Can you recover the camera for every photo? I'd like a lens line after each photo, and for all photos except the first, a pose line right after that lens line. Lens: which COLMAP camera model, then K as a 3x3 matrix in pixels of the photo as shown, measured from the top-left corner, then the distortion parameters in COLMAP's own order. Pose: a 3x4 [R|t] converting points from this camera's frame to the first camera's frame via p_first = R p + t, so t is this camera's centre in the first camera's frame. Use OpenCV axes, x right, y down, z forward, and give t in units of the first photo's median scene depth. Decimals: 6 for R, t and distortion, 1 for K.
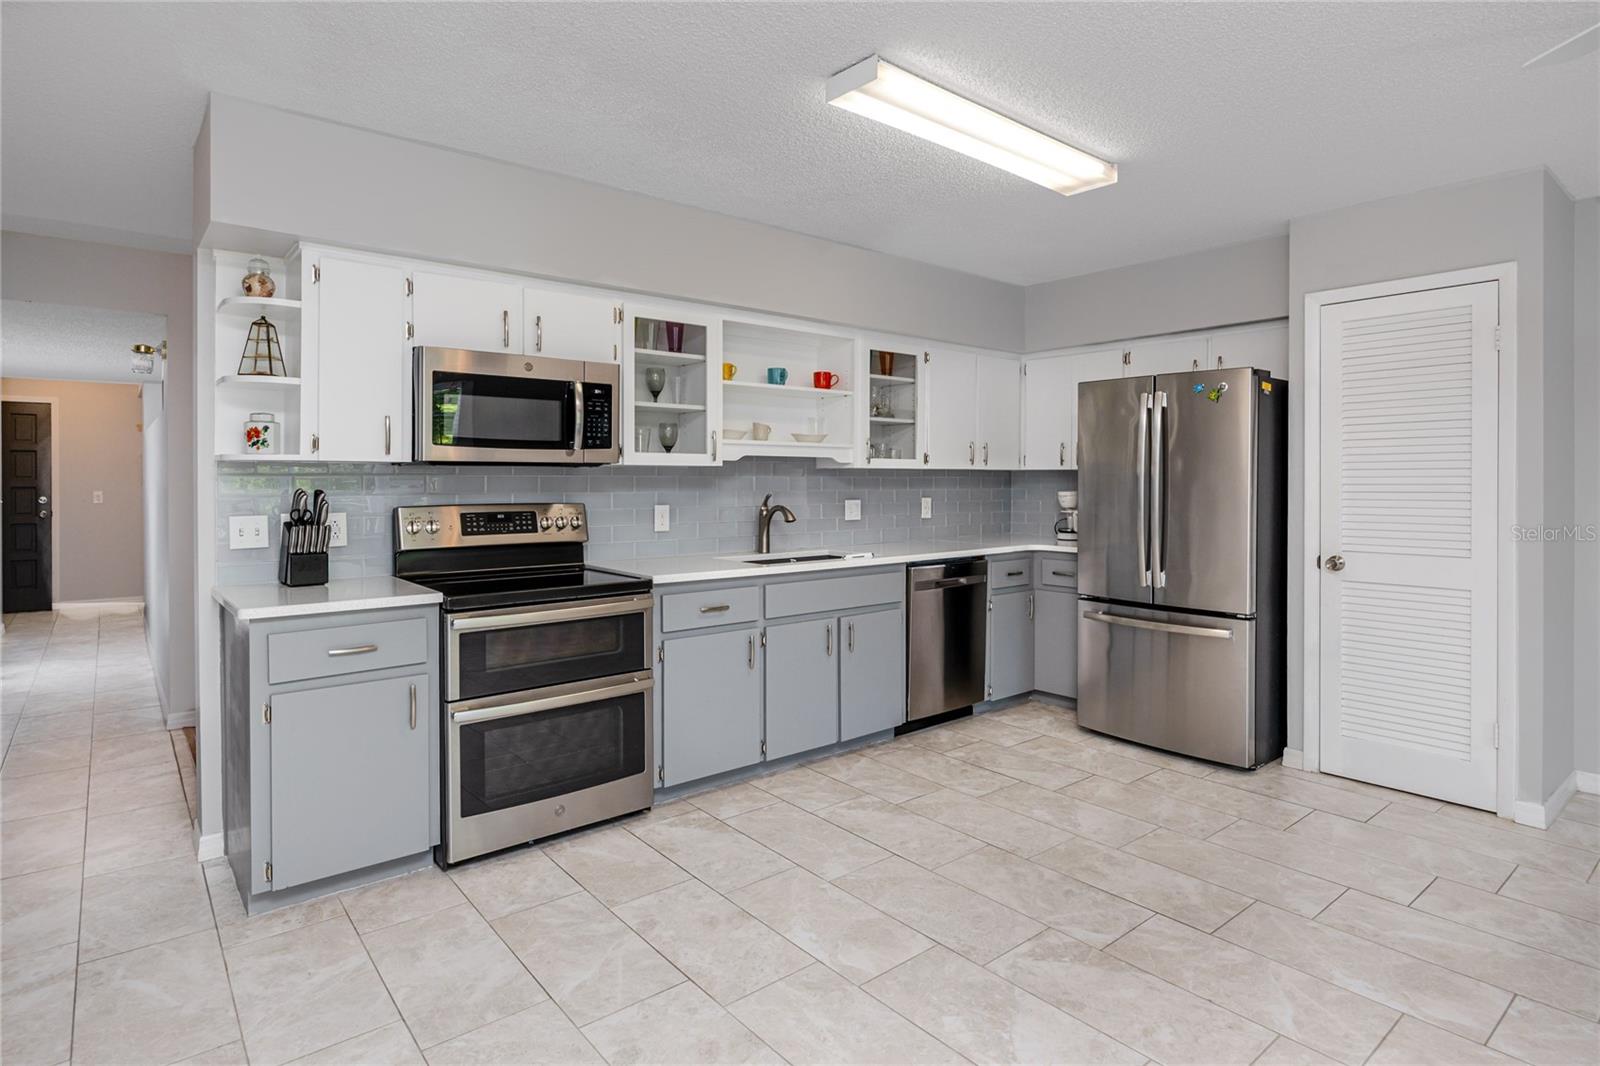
lens RADIAL K [[836.9, 0, 815.9], [0, 836.9, 481.2], [0, 0, 1]] dist [-0.002642, 0.000203]
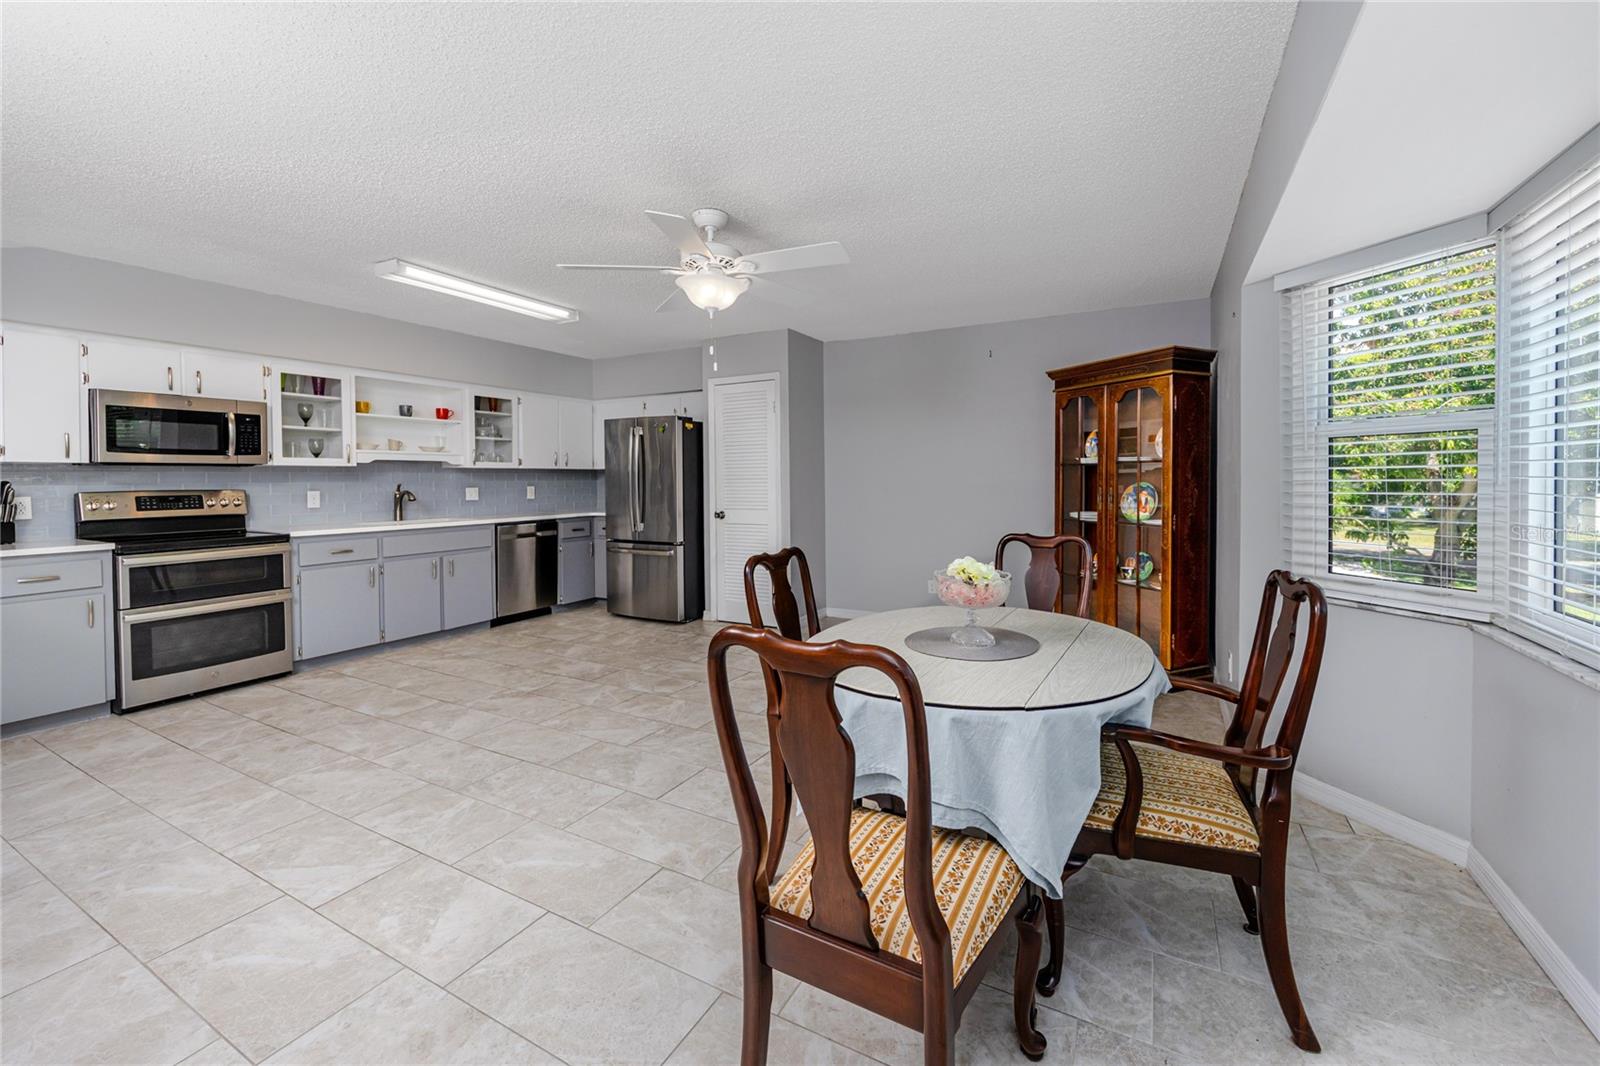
lens RADIAL K [[624.8, 0, 811.3], [0, 624.8, 486.0], [0, 0, 1]] dist [-0.000172, -0.000264]
pose [[0.927684, -0.011286, 0.373195, 0.260594], [0.008069, 0.999916, 0.010182, 0.015207], [-0.373278, -0.006434, 0.927697, -0.458424]]
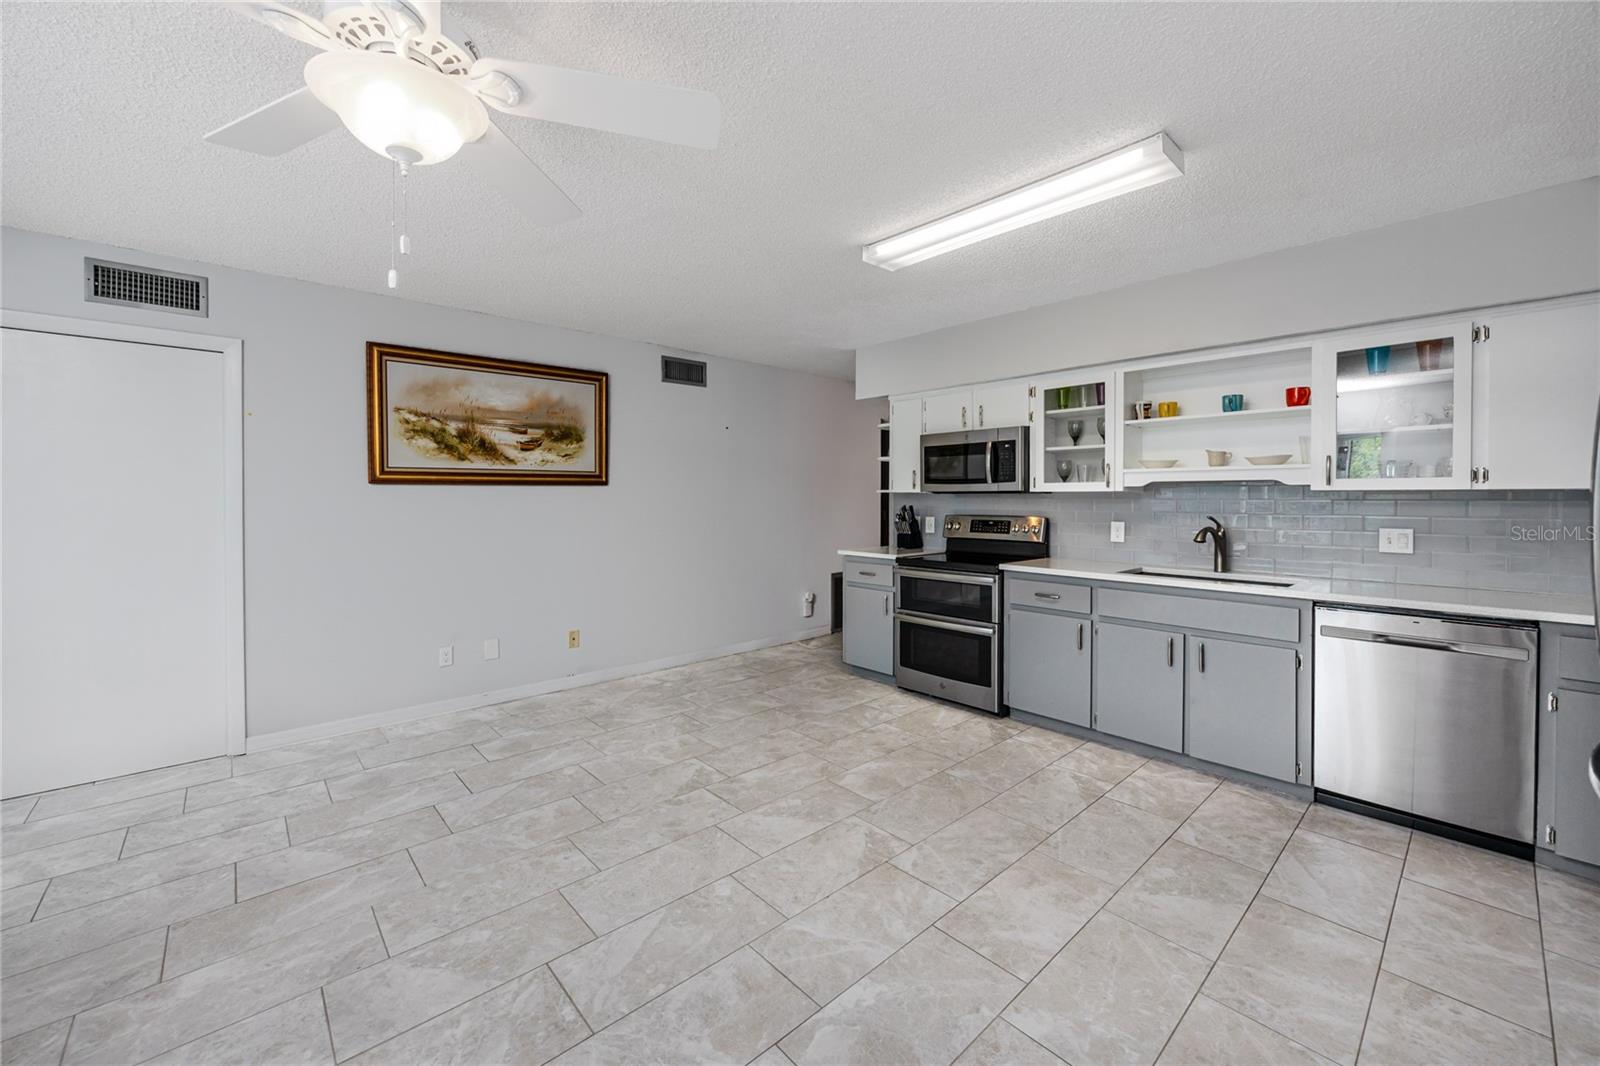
lens RADIAL K [[631.3, 0, 817.6], [0, 631.3, 503.9], [0, 0, 1]] dist [-0.000038, -0.000005]
pose [[0.062938, 0.007126, -0.997992, 0.811694], [-0.006442, 0.999957, 0.006734, -0.002538], [0.997997, 0.006005, 0.062982, 0.511178]]
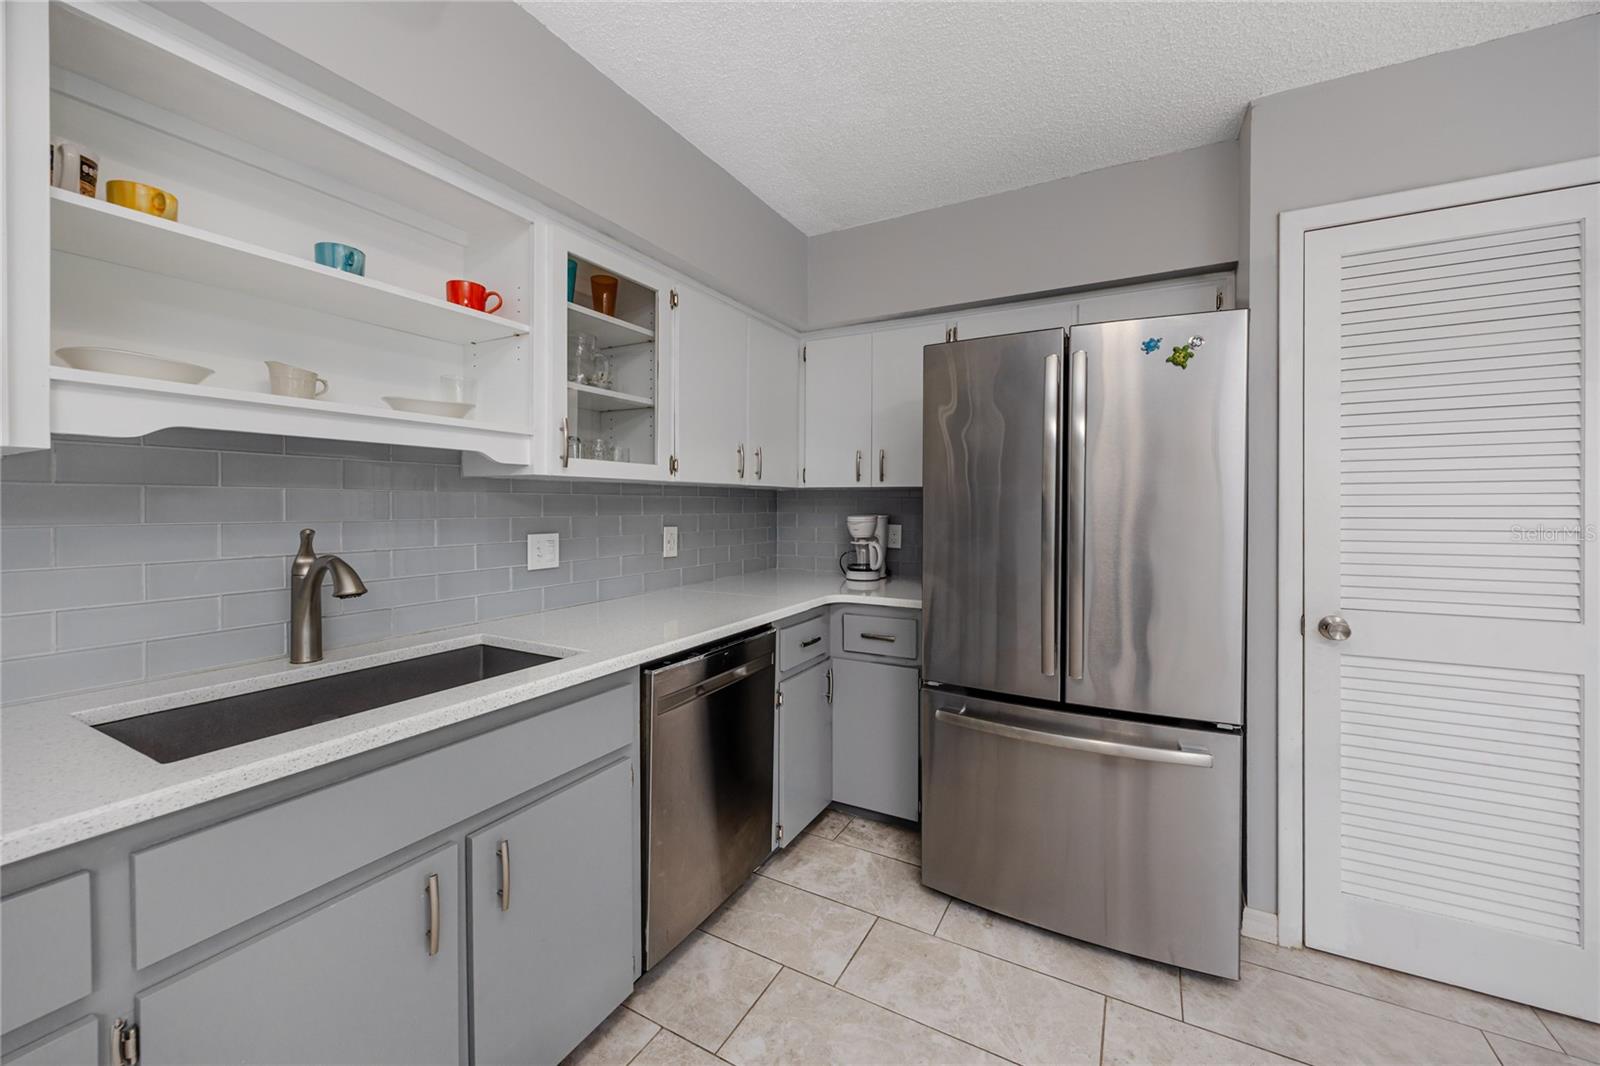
lens RADIAL K [[615.1, 0, 831.3], [0, 615.1, 506.7], [0, 0, 1]] dist [-0.015453, -0.000133]
pose [[0.917477, -0.000318, 0.397789, 0.075660], [-0.000336, 0.999999, 0.001572, 0.003541], [-0.397789, -0.001576, 0.917476, 0.692760]]
